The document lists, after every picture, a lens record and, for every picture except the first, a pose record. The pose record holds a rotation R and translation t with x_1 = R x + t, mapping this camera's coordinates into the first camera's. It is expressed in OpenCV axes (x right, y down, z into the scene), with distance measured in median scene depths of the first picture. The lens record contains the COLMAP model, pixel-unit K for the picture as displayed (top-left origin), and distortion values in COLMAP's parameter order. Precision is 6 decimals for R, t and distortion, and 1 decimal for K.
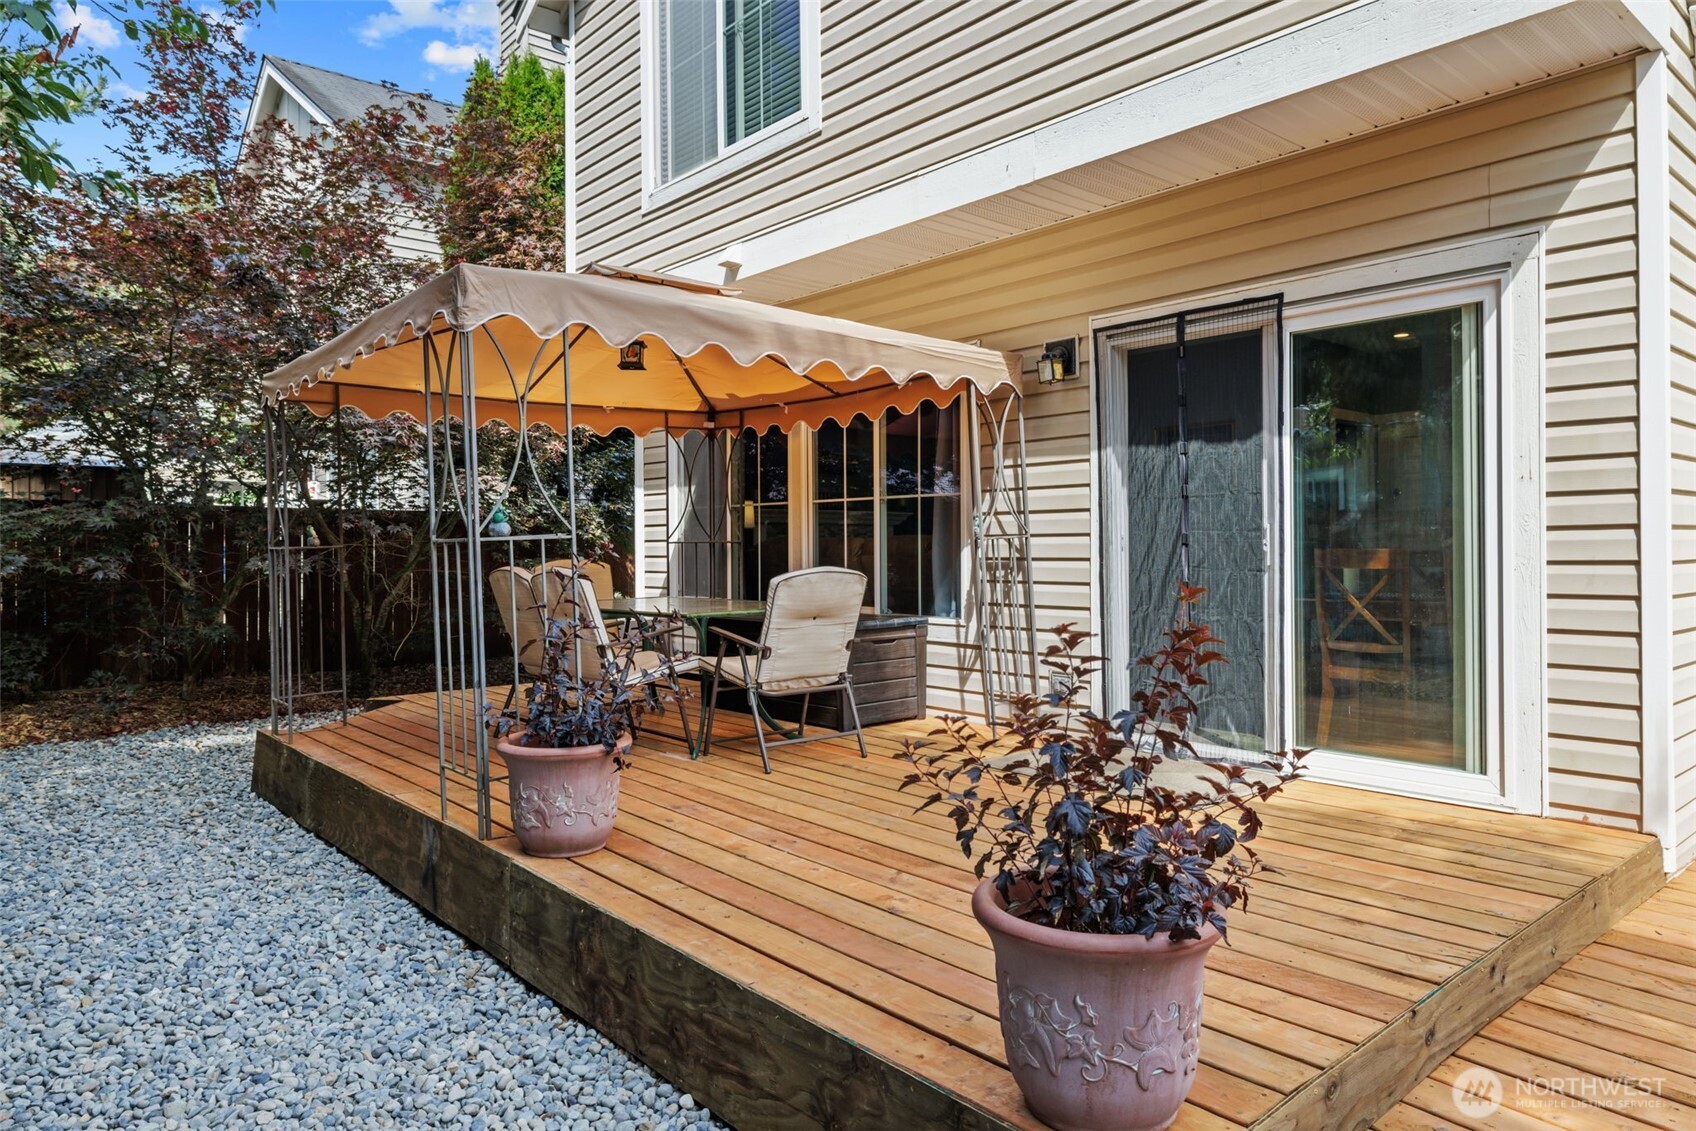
lens RADIAL K [[1058.2, 0, 850.9], [0, 1058.2, 565.7], [0, 0, 1]] dist [0.000968, -0.002043]
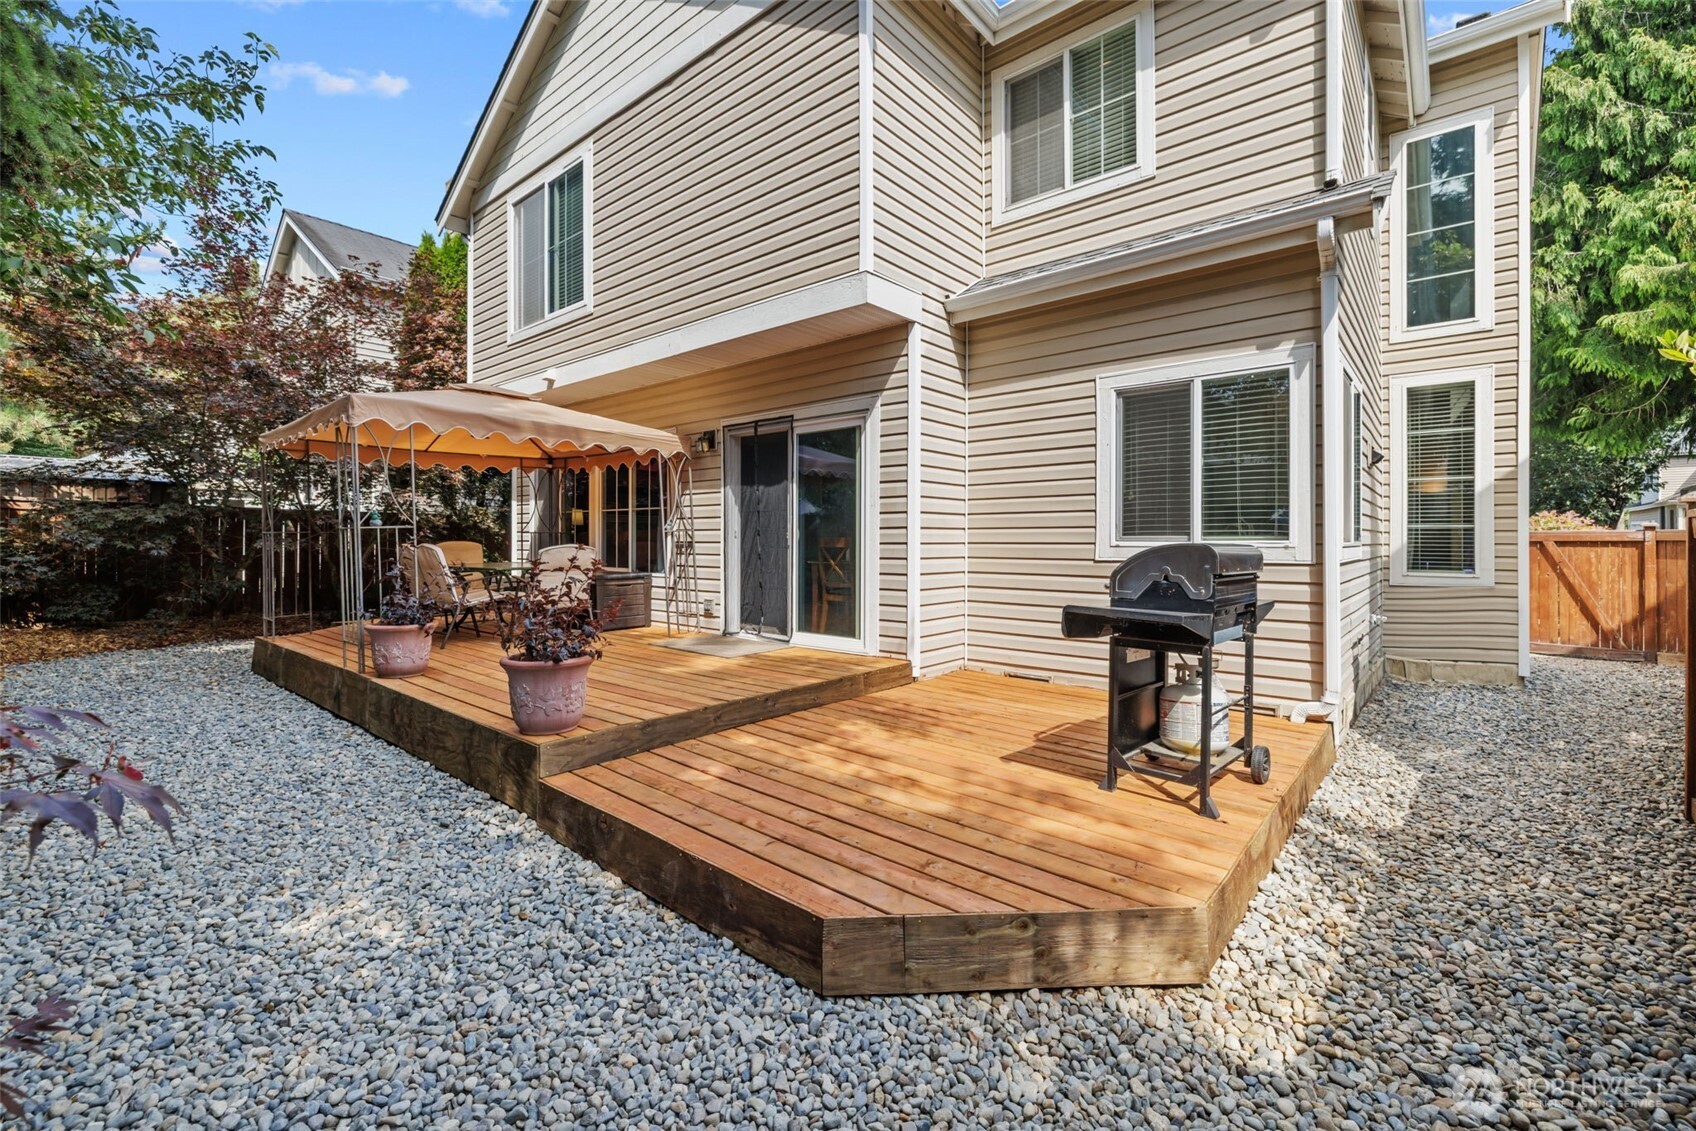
lens RADIAL K [[713.8, 0, 845.1], [0, 713.8, 549.5], [0, 0, 1]] dist [-0.001983, 0.000841]
pose [[0.989145, 0.006997, 0.146777, 0.215095], [-0.006137, 0.999961, -0.006306, 0.011935], [-0.146815, 0.005336, 0.989150, -0.290096]]
